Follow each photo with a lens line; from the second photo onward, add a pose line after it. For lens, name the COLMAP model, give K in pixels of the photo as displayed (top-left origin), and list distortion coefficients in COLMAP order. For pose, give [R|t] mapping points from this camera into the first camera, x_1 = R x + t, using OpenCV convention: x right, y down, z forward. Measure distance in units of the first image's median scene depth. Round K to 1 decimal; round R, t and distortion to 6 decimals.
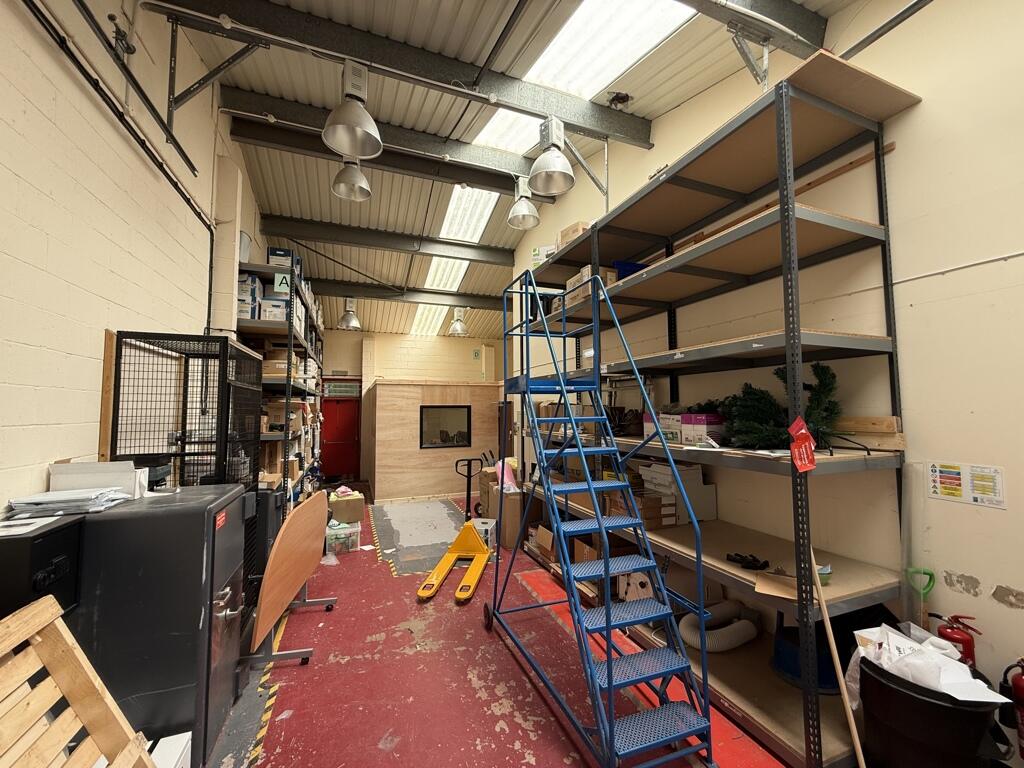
lens RADIAL K [[410.2, 0, 514.1], [0, 410.2, 380.8], [0, 0, 1]] dist [-0.001427, -0.000203]
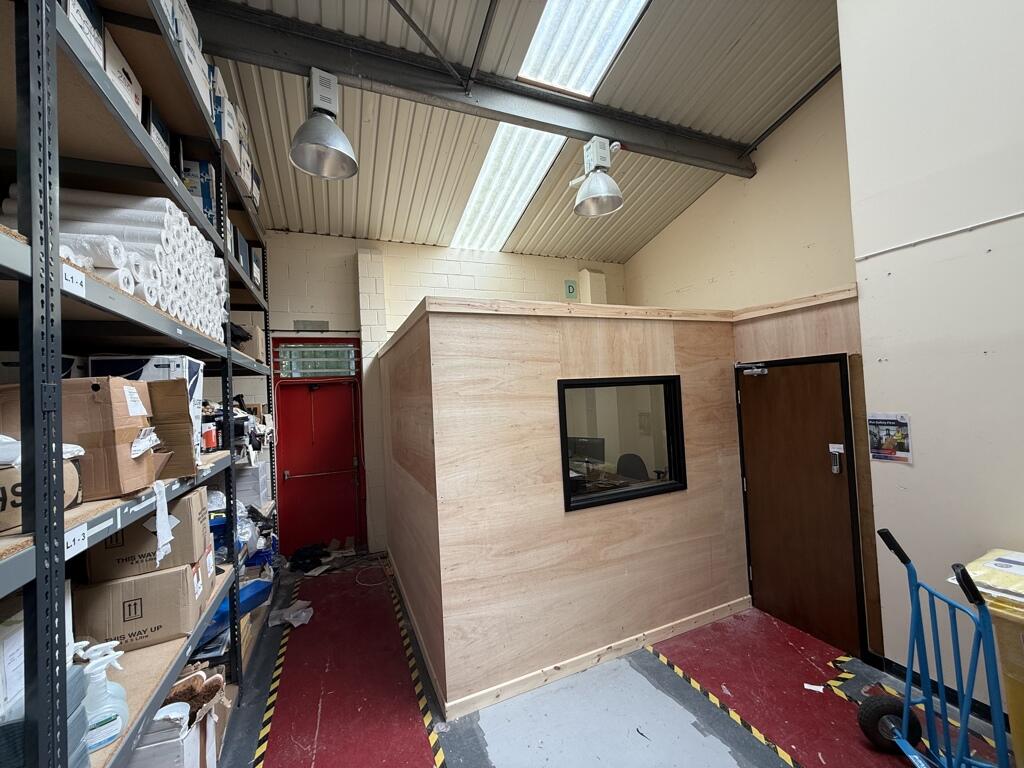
lens RADIAL K [[410.2, 0, 510.5], [0, 410.2, 386.2], [0, 0, 1]] dist [-0.001427, -0.000203]
pose [[0.998666, -0.043382, 0.028001, -0.255132], [0.042074, 0.998069, 0.045700, 0.044628], [-0.029929, -0.044461, 0.998563, 0.622258]]
